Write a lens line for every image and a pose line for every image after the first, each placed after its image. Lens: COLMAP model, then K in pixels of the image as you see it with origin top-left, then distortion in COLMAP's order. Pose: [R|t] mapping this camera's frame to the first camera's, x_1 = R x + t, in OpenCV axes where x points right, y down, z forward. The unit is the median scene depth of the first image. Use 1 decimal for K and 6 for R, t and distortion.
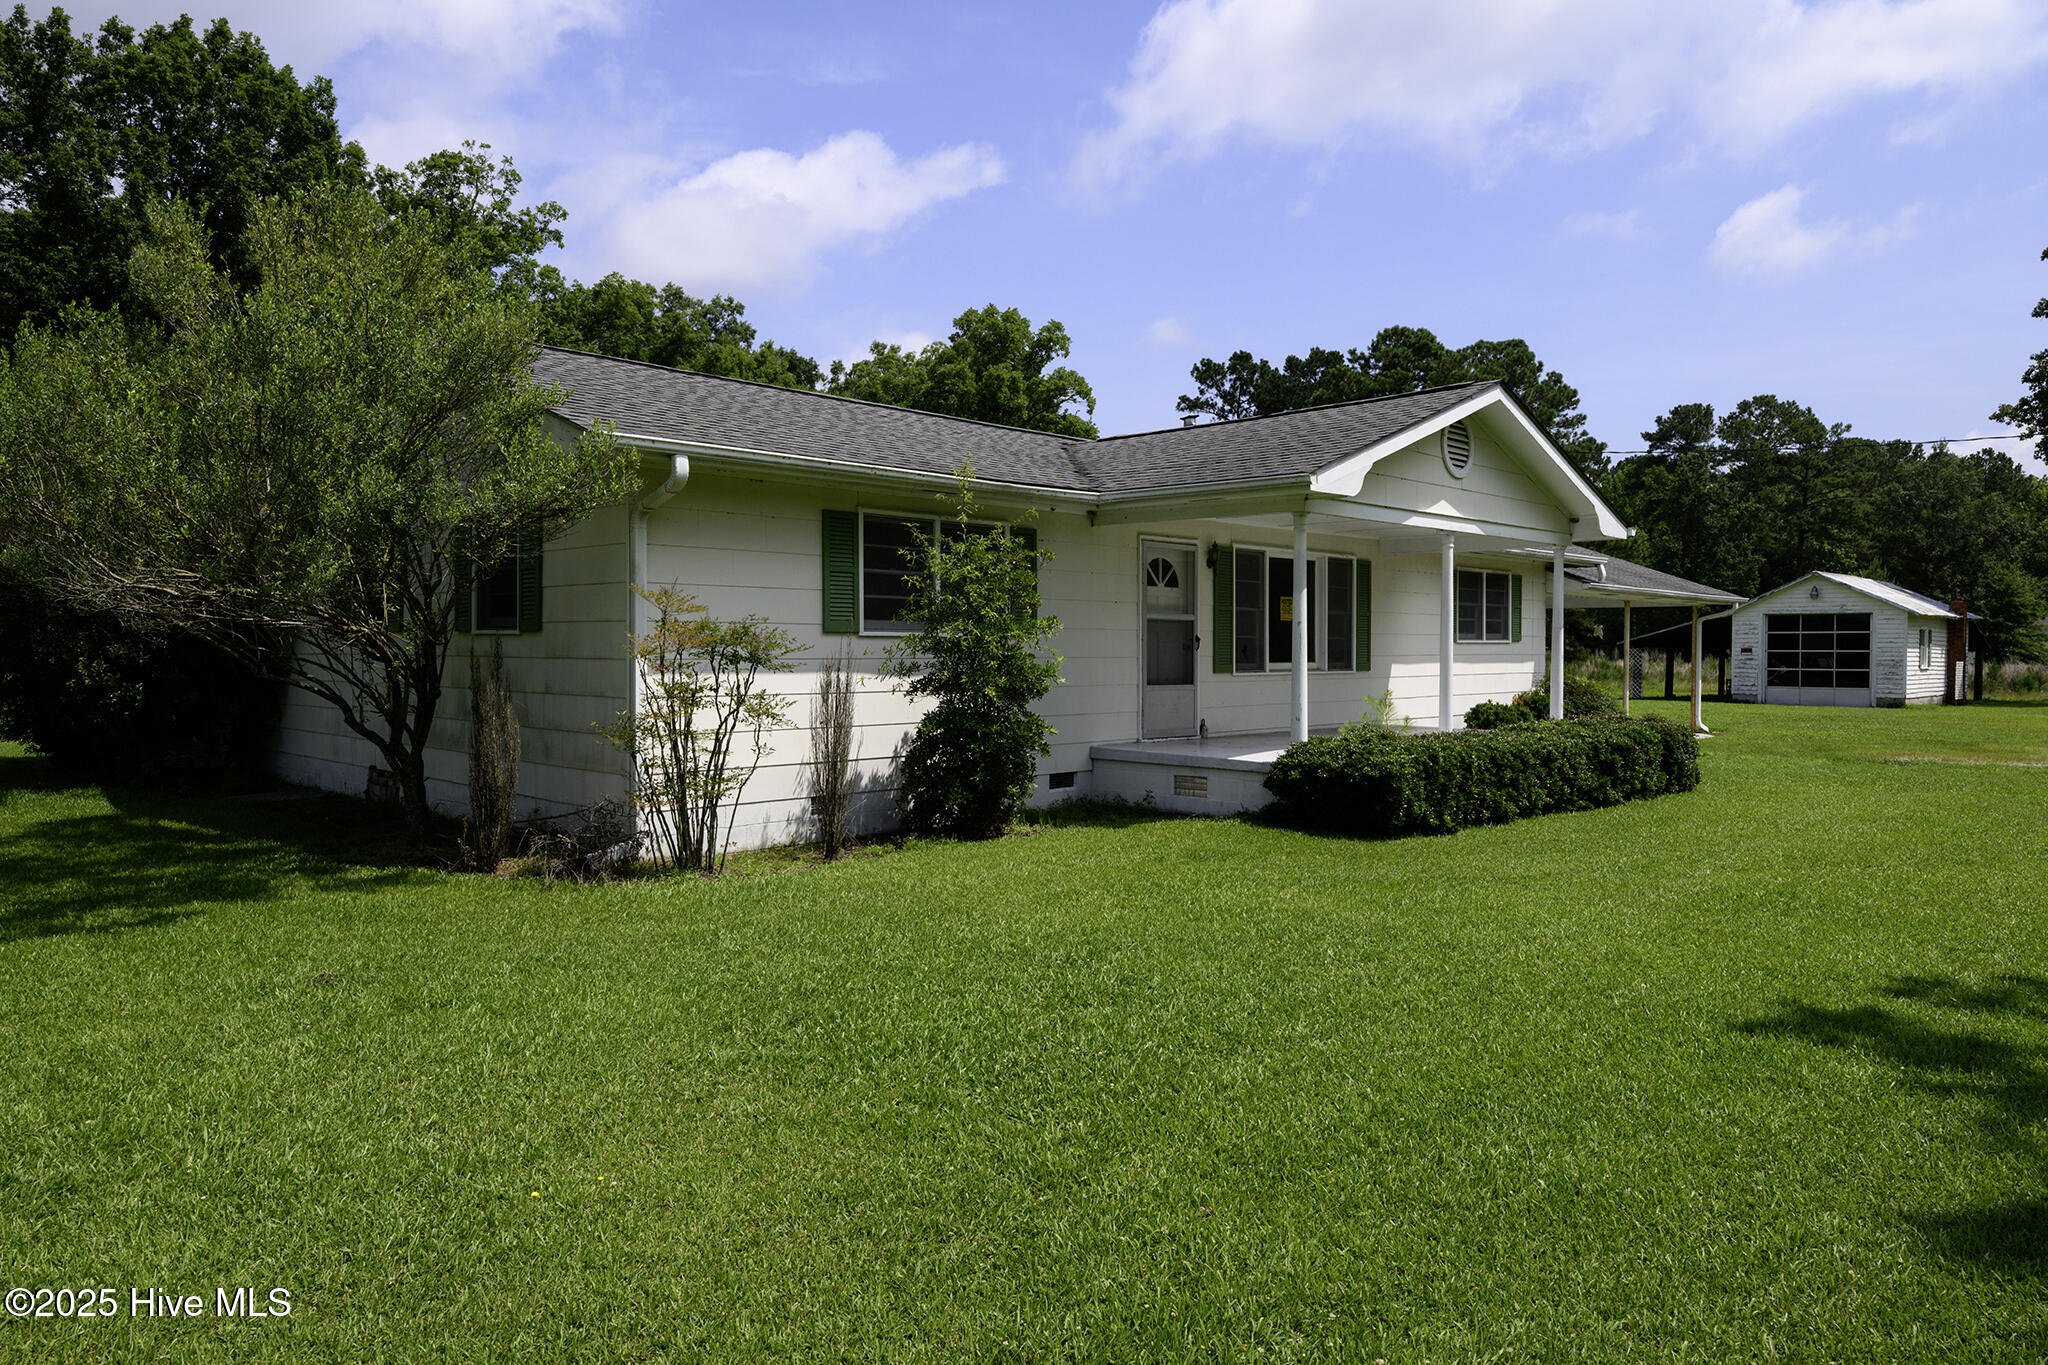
lens RADIAL K [[1316.6, 0, 1018.7], [0, 1316.6, 664.9], [0, 0, 1]] dist [0.015682, -0.003284]
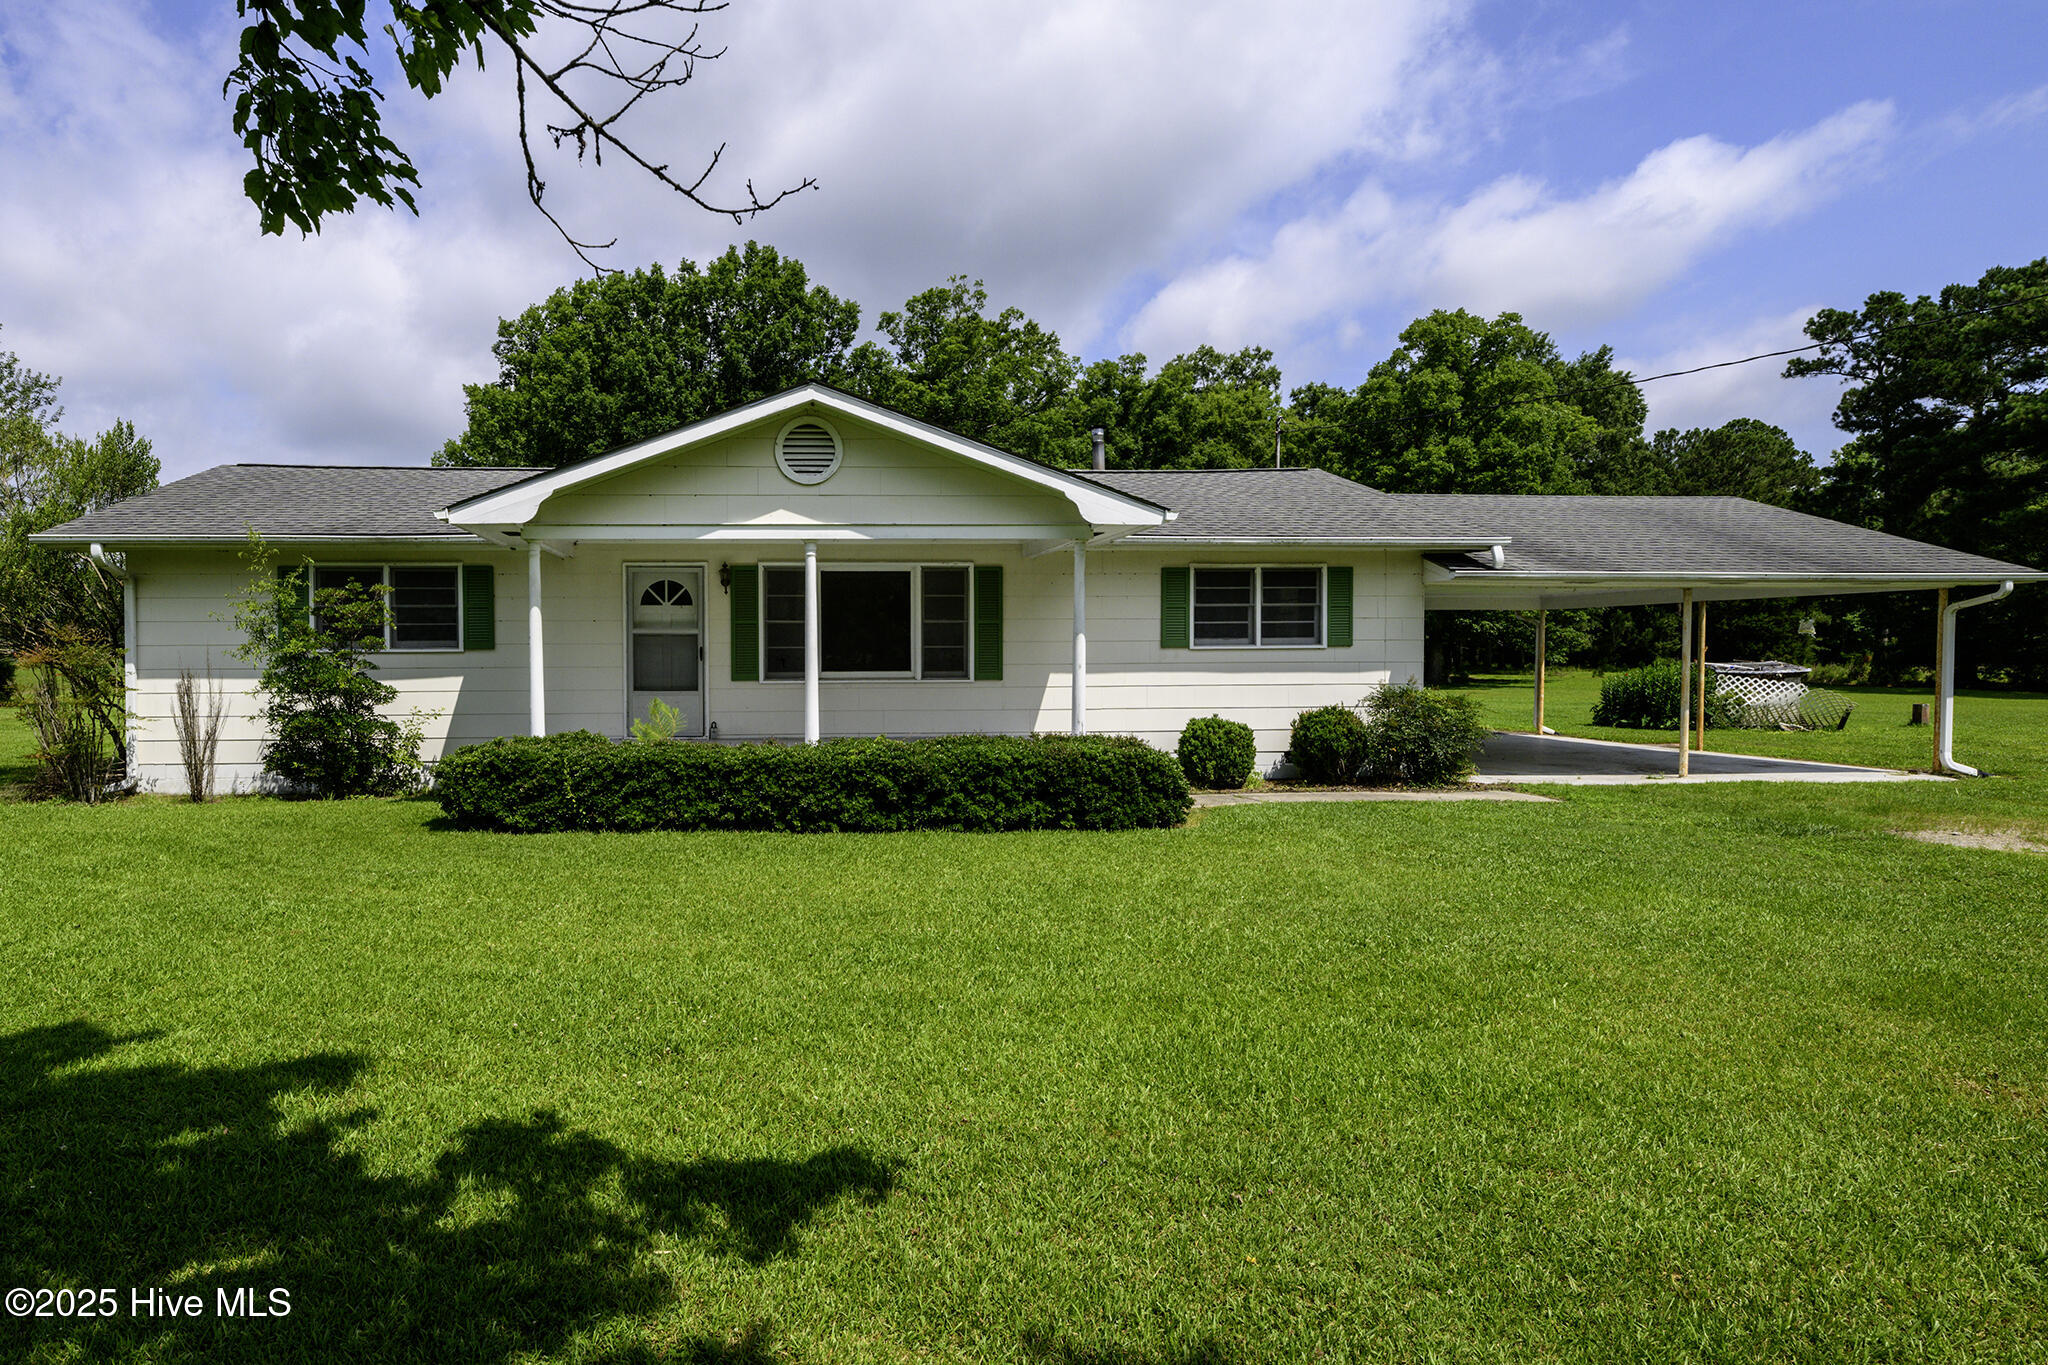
lens RADIAL K [[1168.1, 0, 1015.3], [0, 1168.1, 679.7], [0, 0, 1]] dist [-0.004346, -0.001979]
pose [[0.750817, 0.003321, -0.660502, 0.824373], [-0.001741, 0.999994, 0.003049, 0.001350], [0.660508, -0.001139, 0.750818, 0.359166]]
